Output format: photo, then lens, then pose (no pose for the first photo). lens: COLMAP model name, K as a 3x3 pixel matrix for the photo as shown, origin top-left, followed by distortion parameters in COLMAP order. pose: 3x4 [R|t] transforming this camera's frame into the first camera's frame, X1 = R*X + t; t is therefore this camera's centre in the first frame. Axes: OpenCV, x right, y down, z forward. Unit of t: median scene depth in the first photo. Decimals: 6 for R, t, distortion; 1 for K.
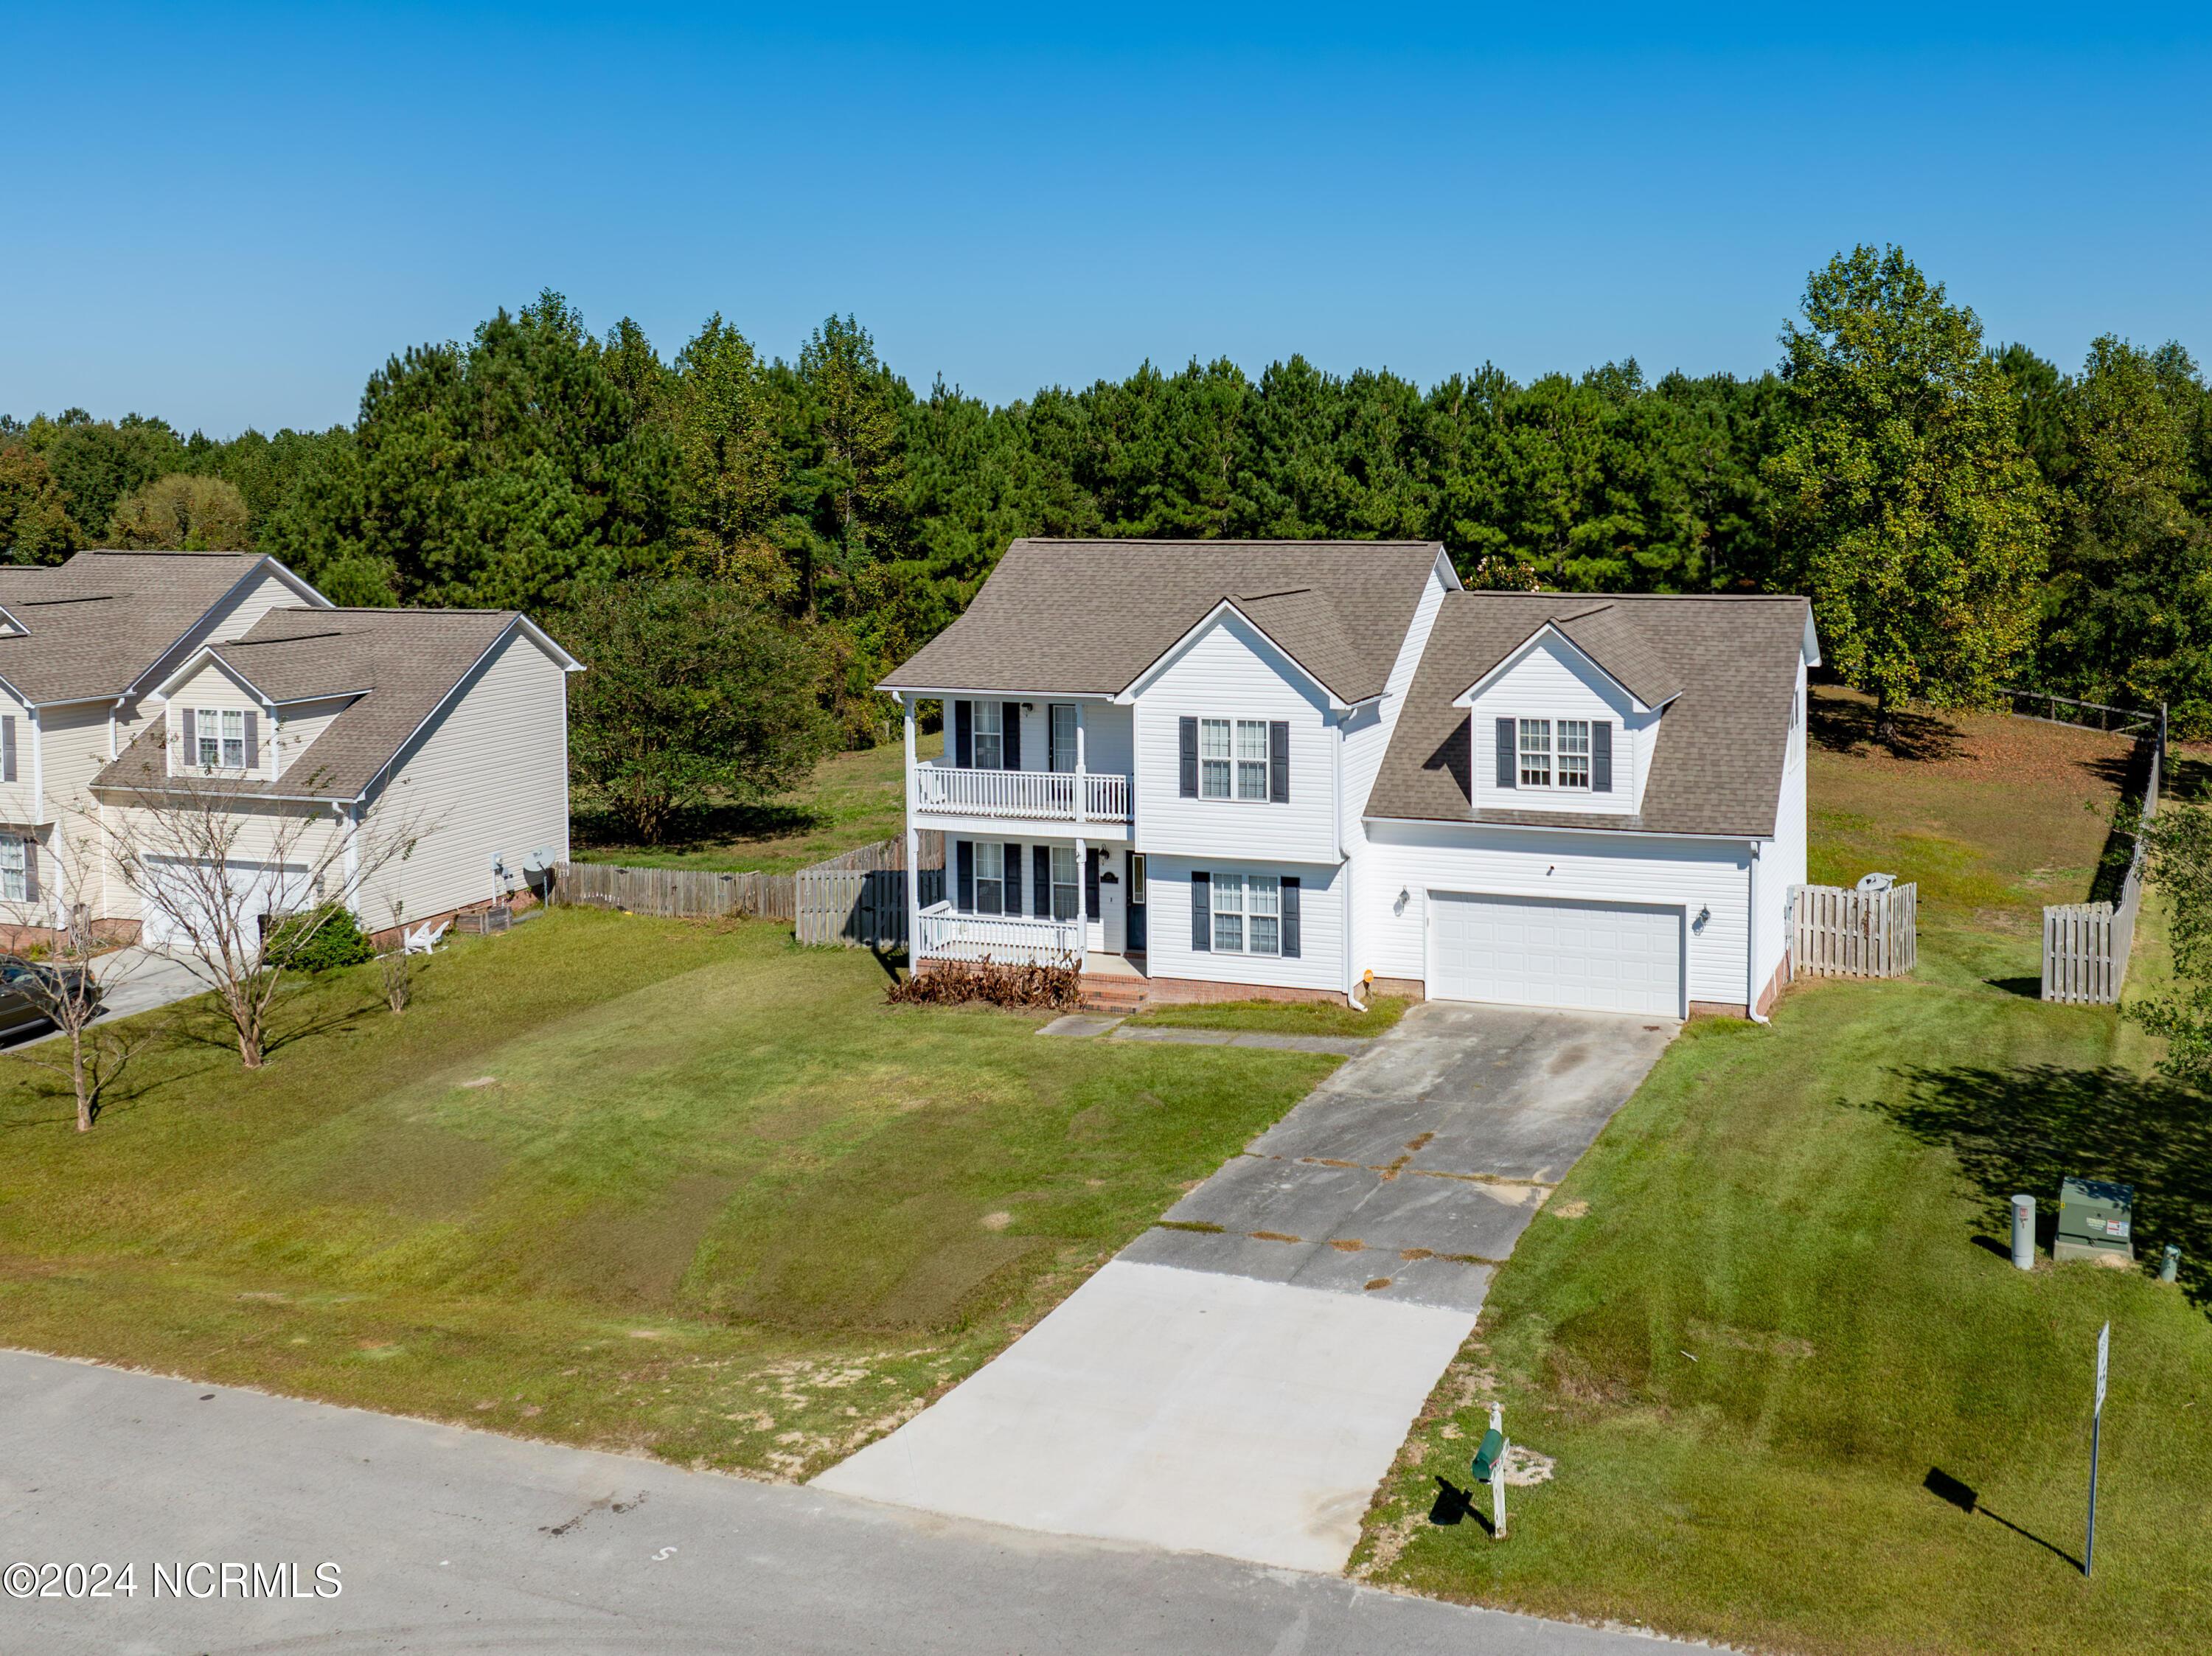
lens RADIAL K [[2107.8, 0, 1368.2], [0, 2107.8, 499.2], [0, 0, 1]] dist [-0.036652, 0.000000]
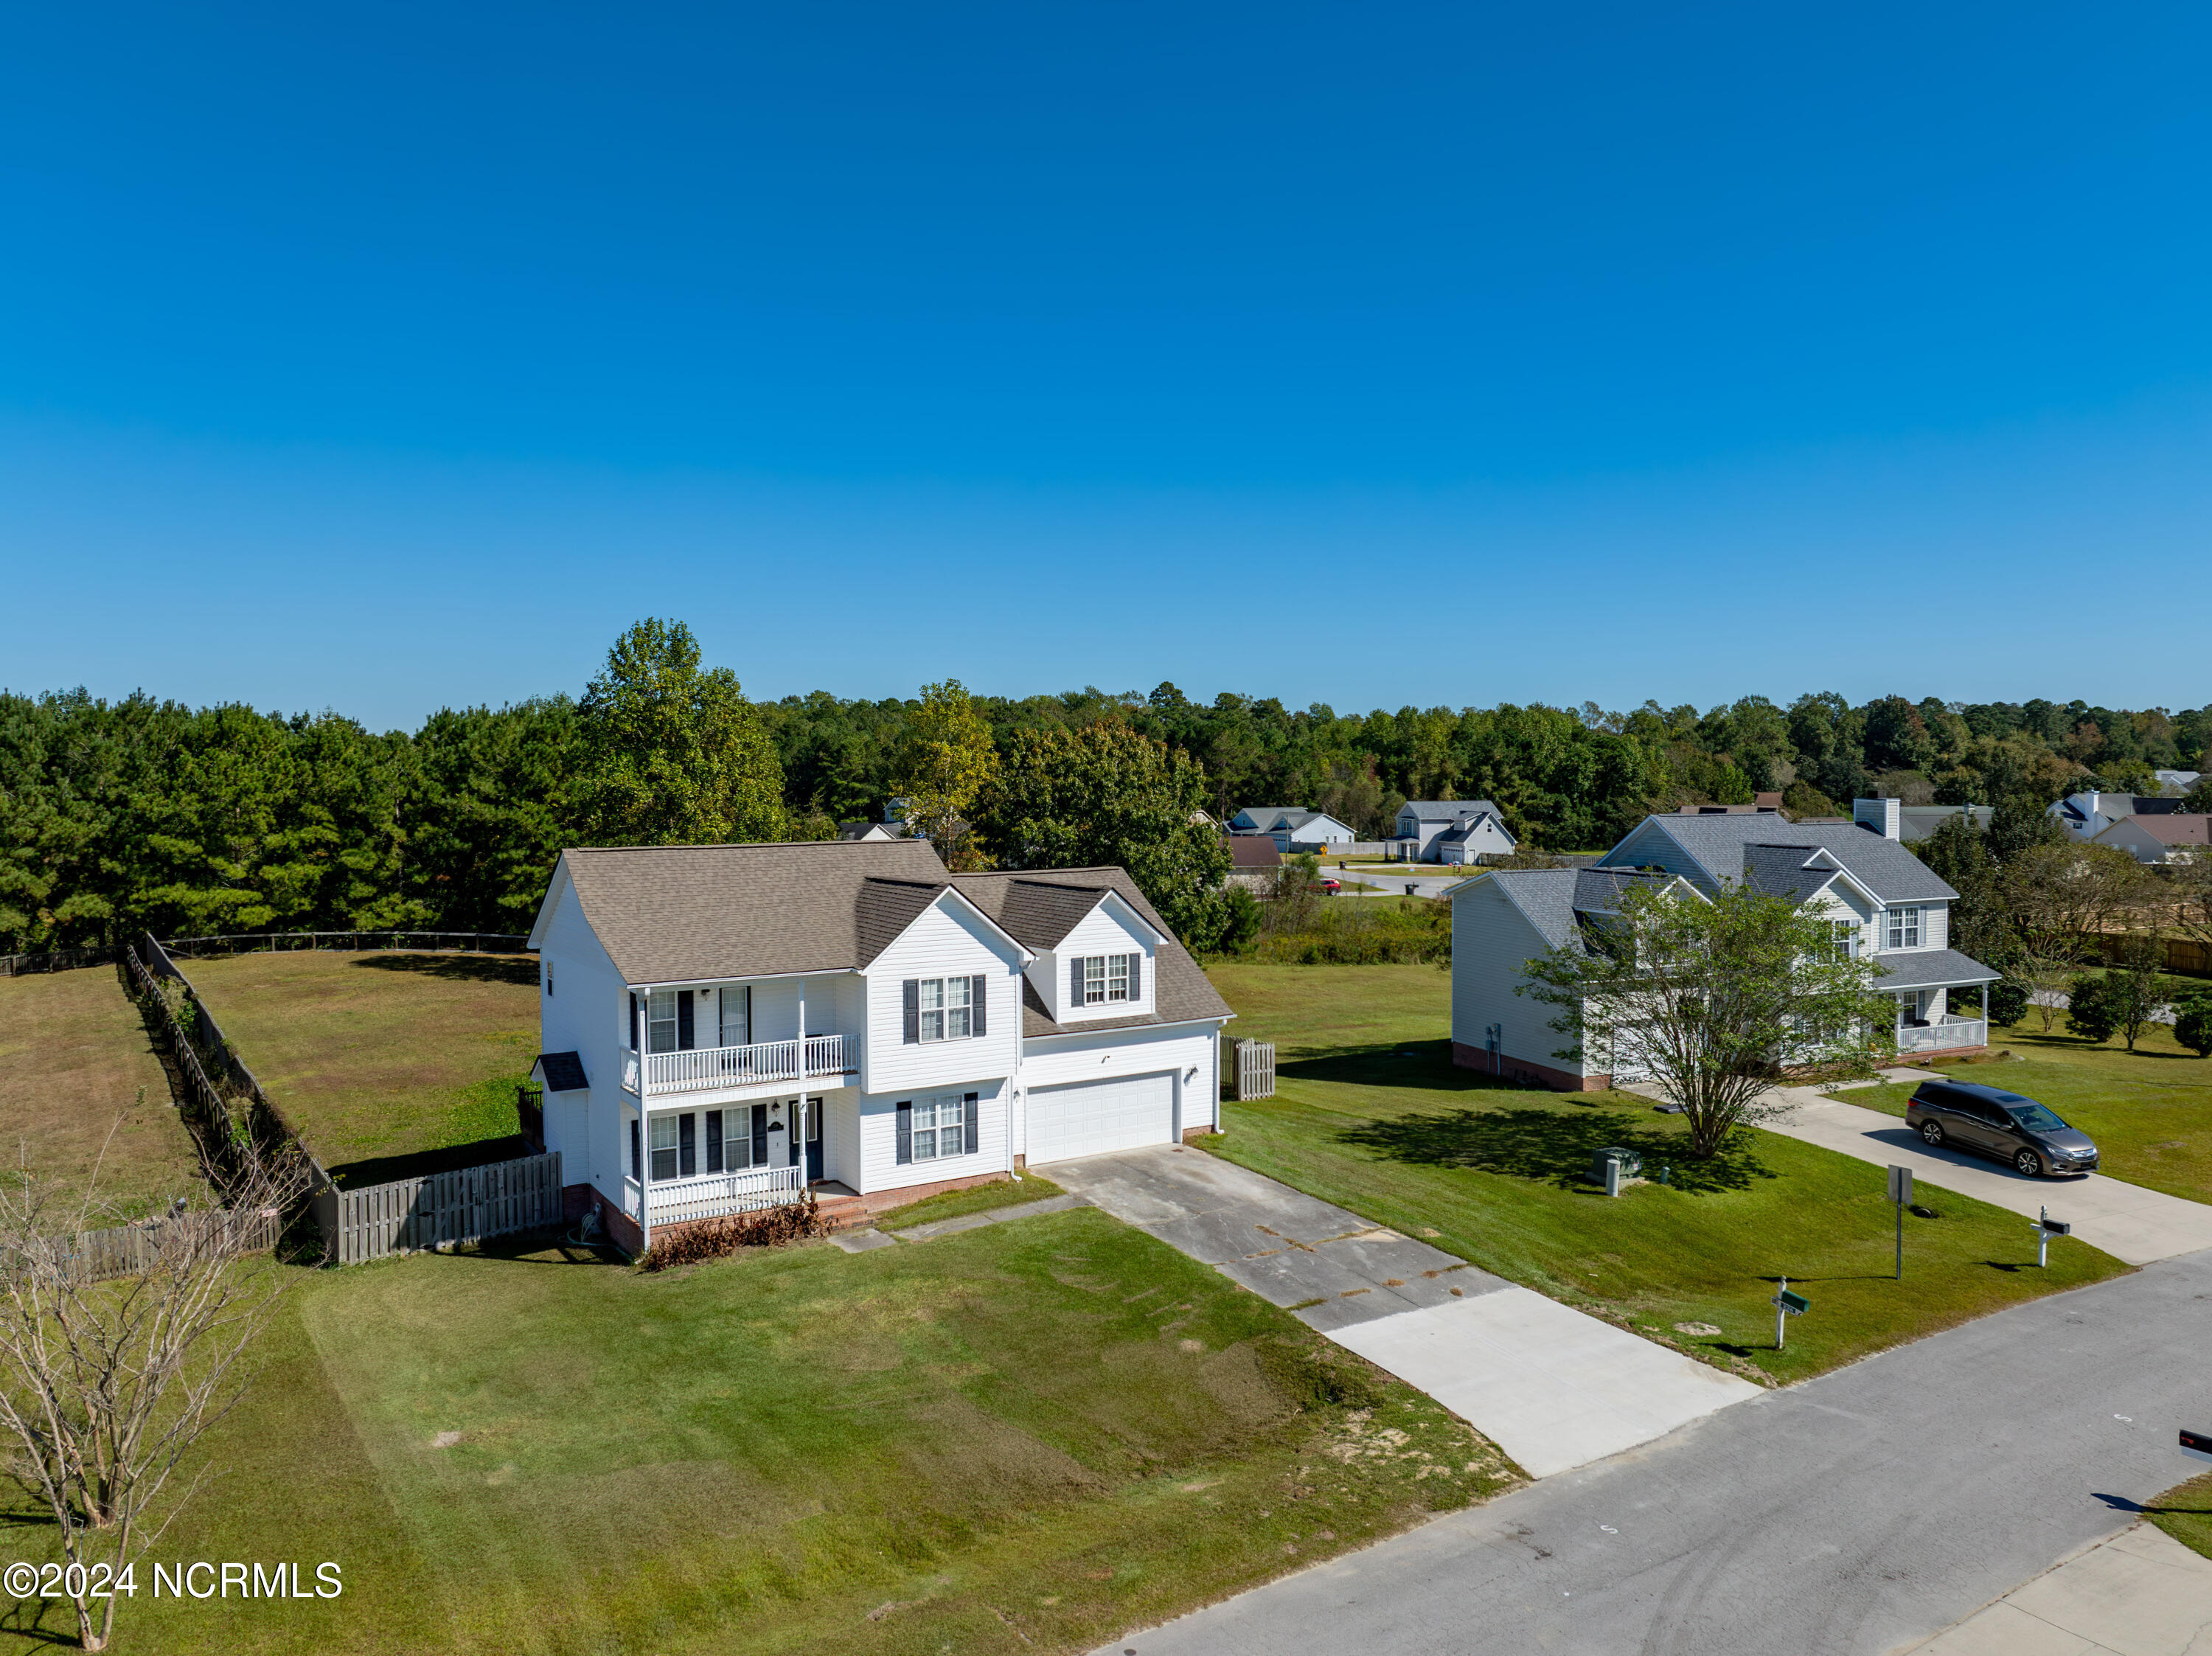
lens RADIAL K [[1564.2, 0, 1107.6], [0, 1564.2, 811.5], [0, 0, 1]] dist [-0.044439, 0.010118]
pose [[0.625681, -0.016562, 0.779903, -0.722898], [0.014795, 0.999847, 0.009363, -0.004955], [-0.779939, 0.005680, 0.625830, 0.309468]]
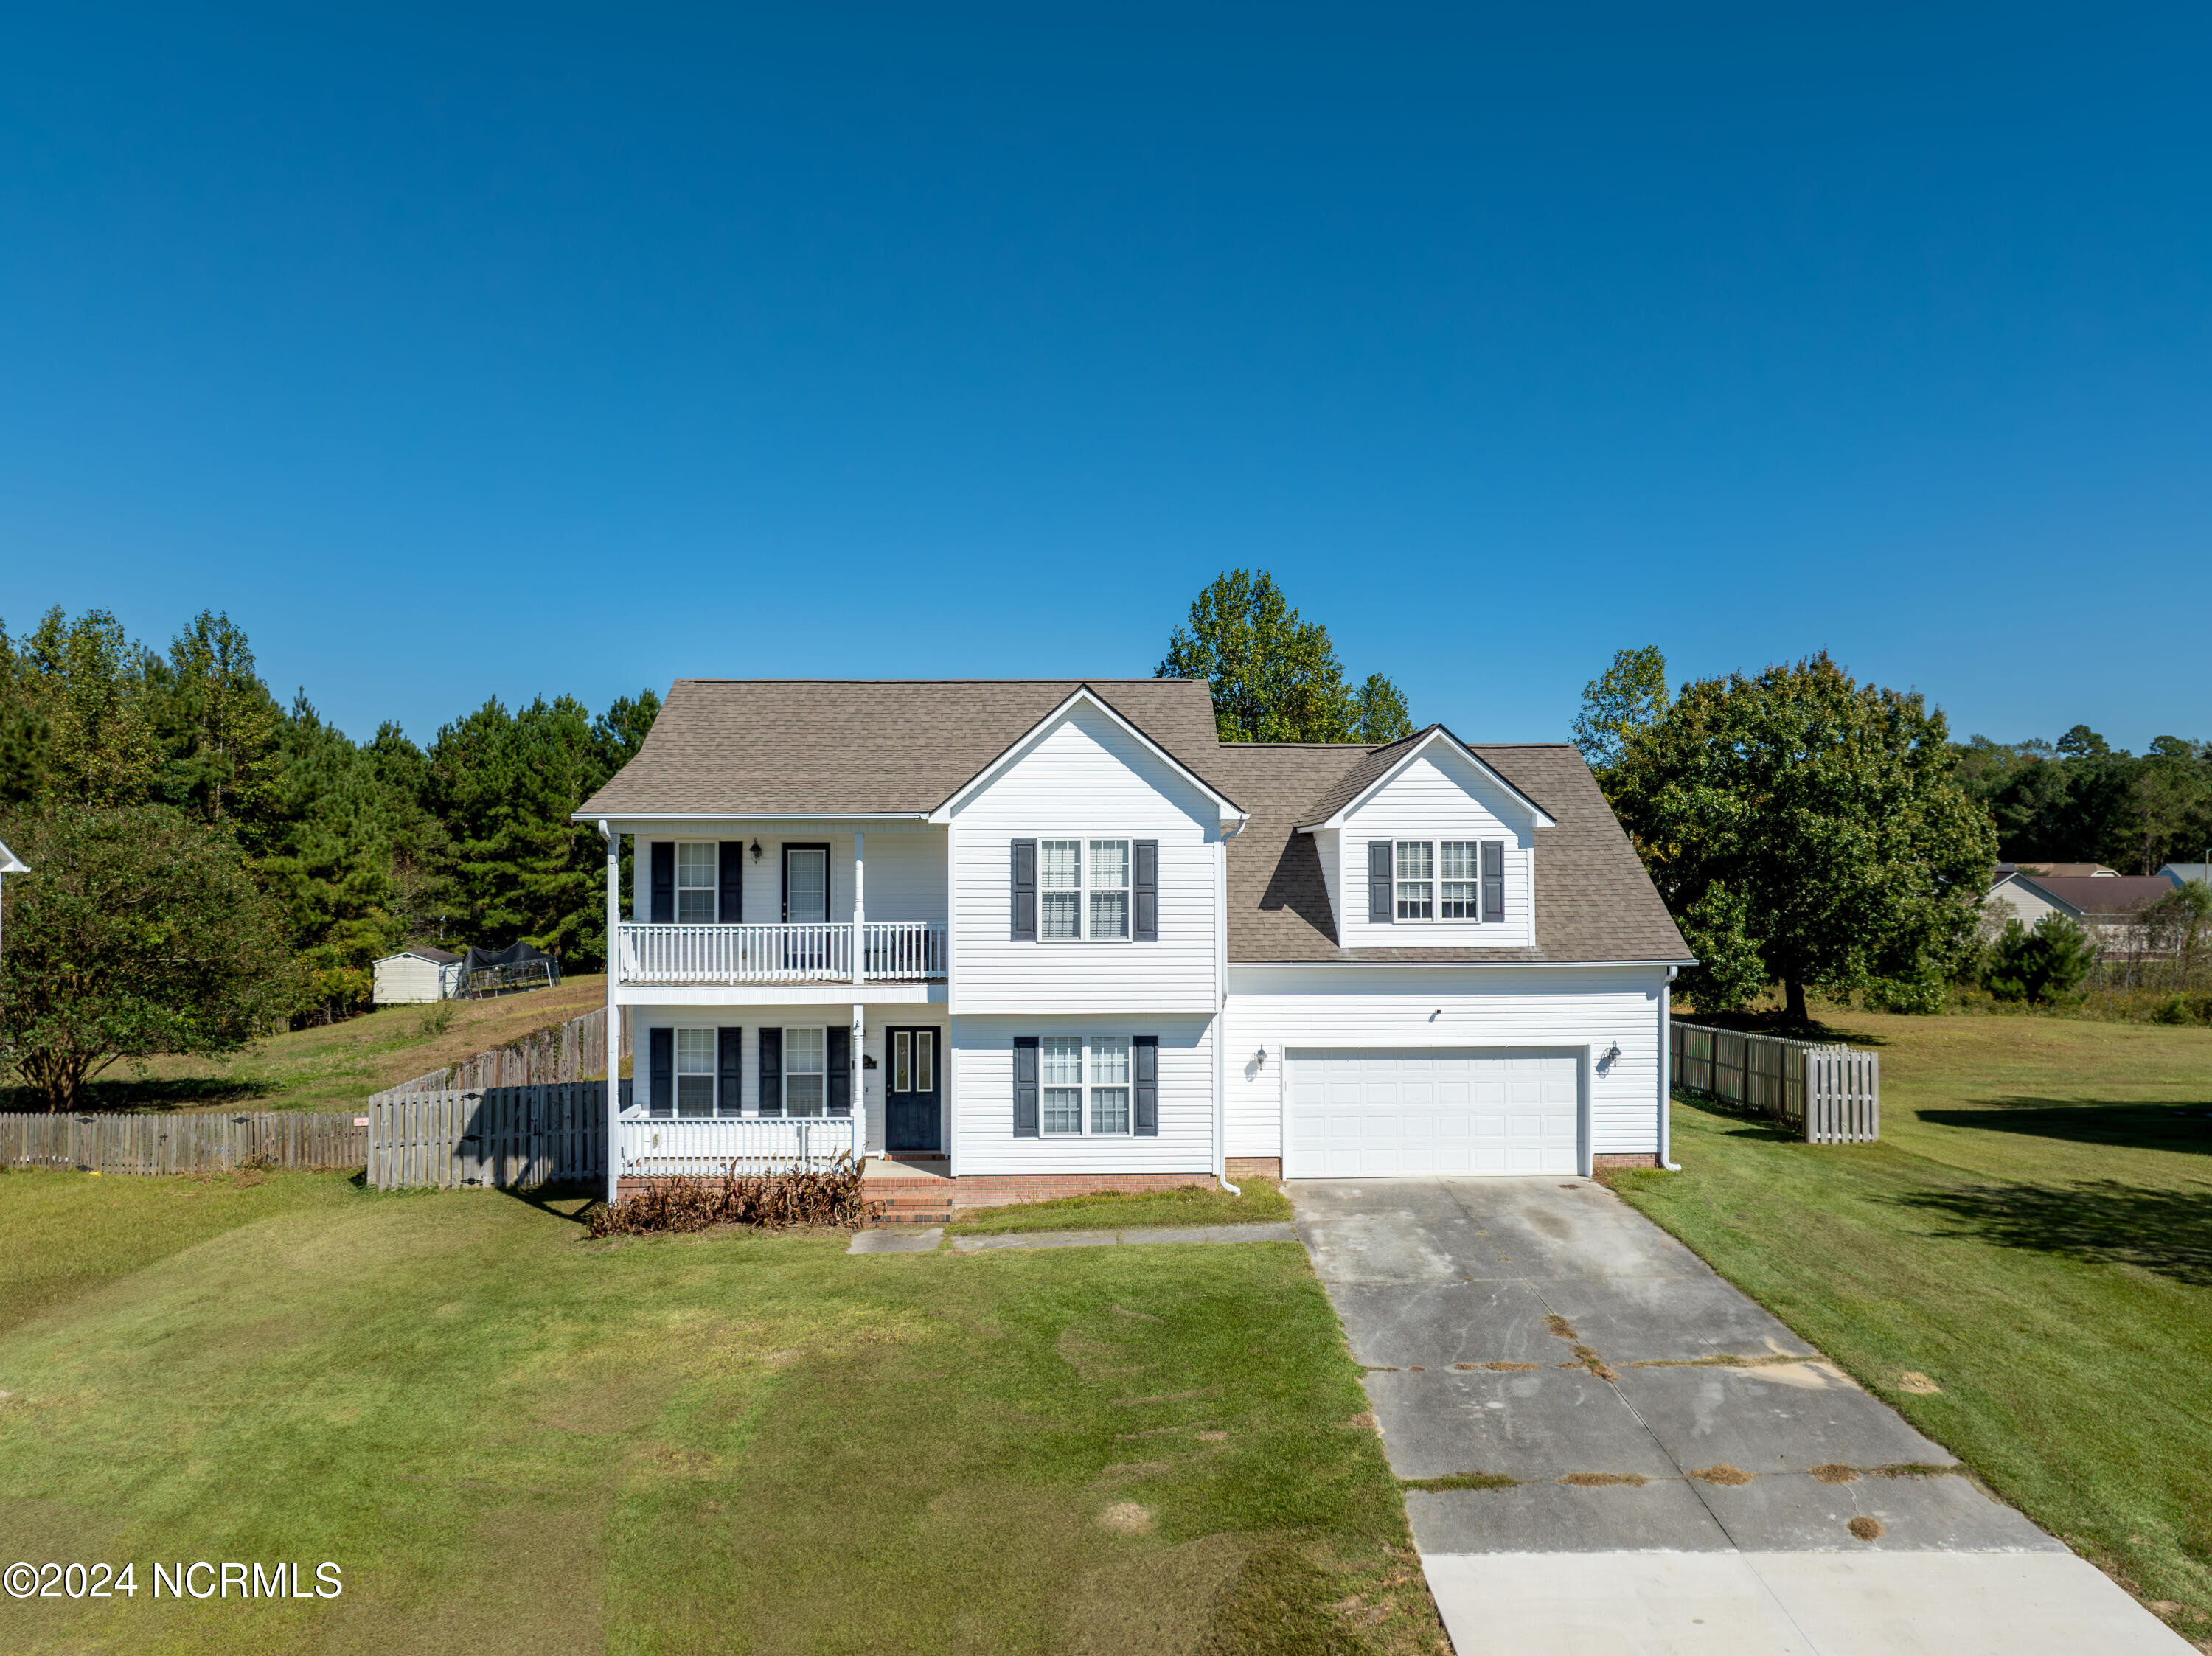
lens RADIAL K [[1564.2, 0, 1111.2], [0, 1564.2, 812.1], [0, 0, 1]] dist [-0.044439, 0.010118]
pose [[0.939931, 0.014571, 0.341053, -0.249301], [0.003369, 0.998644, -0.051951, 0.120742], [-0.341348, 0.049979, 0.938607, 0.420953]]
